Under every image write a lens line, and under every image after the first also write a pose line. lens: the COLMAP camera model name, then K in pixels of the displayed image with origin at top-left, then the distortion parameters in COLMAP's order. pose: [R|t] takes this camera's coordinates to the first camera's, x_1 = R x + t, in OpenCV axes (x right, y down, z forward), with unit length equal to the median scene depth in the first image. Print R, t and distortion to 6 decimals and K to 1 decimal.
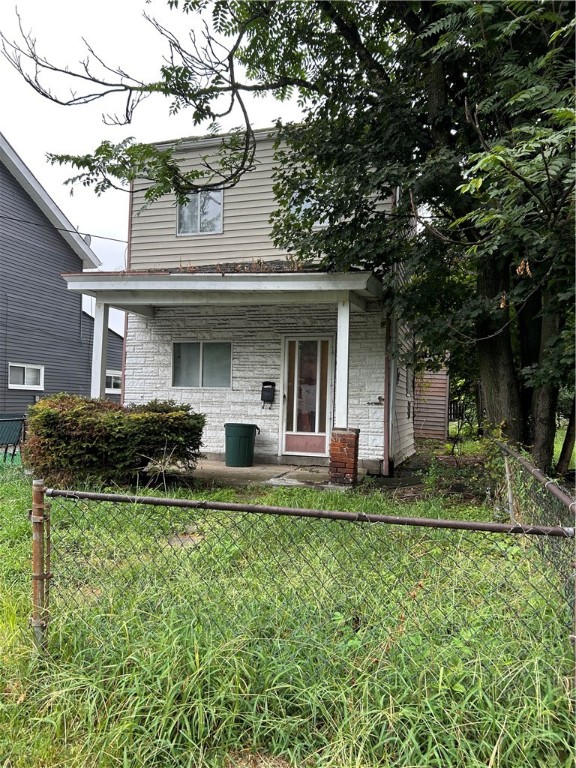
lens RADIAL K [[531.7, 0, 288.0], [0, 531.7, 384.0], [0, 0, 1]] dist [-0.002814, -0.011507]
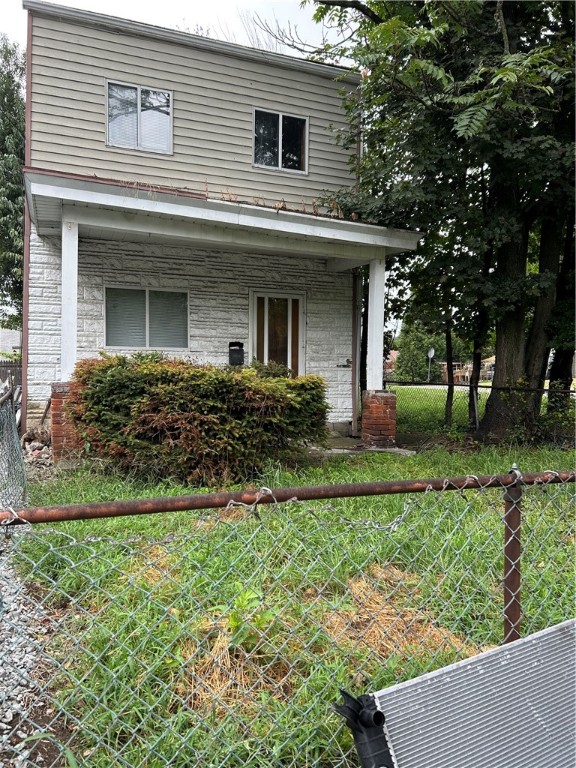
lens RADIAL K [[531.7, 0, 288.0], [0, 531.7, 384.0], [0, 0, 1]] dist [-0.002814, -0.011507]
pose [[0.794947, -0.025861, 0.606127, -0.495737], [-0.010720, 0.998336, 0.056655, 0.014071], [-0.606584, -0.051535, 0.793347, 0.254594]]
